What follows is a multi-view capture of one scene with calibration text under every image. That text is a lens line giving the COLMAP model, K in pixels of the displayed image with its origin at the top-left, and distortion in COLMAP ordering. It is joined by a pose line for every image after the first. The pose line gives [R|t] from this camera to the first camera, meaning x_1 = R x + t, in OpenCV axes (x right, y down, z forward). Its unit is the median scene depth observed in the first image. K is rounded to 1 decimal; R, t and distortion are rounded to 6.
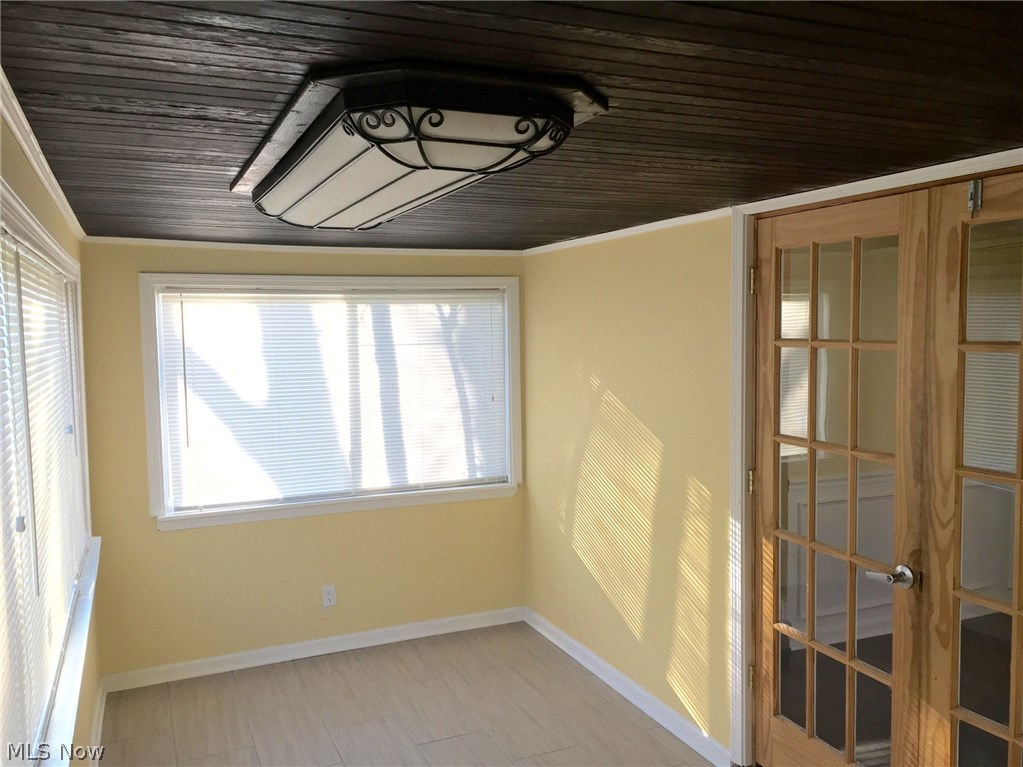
lens RADIAL K [[875.3, 0, 517.2], [0, 875.3, 384.1], [0, 0, 1]] dist [0.058503, -0.046155]
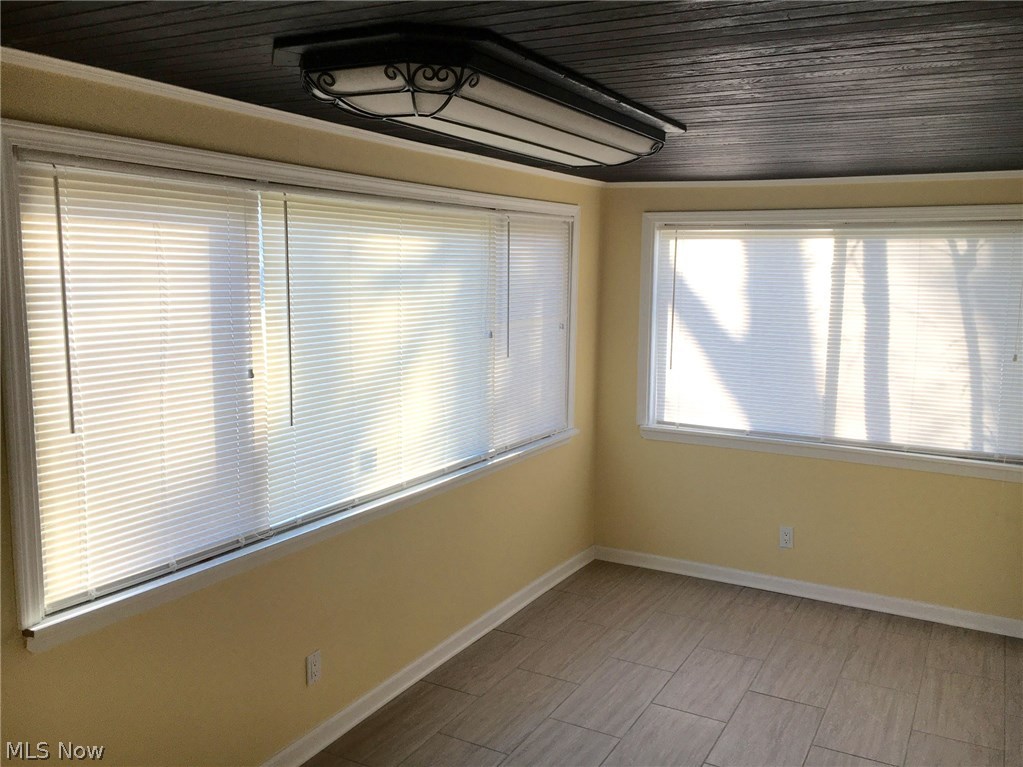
lens RADIAL K [[875.3, 0, 519.0], [0, 875.3, 384.7], [0, 0, 1]] dist [0.058503, -0.046155]
pose [[0.610993, 0.131403, -0.780654, 0.354429], [-0.076711, 0.991314, 0.106824, -0.012033], [0.787911, -0.005384, 0.615766, 0.152986]]
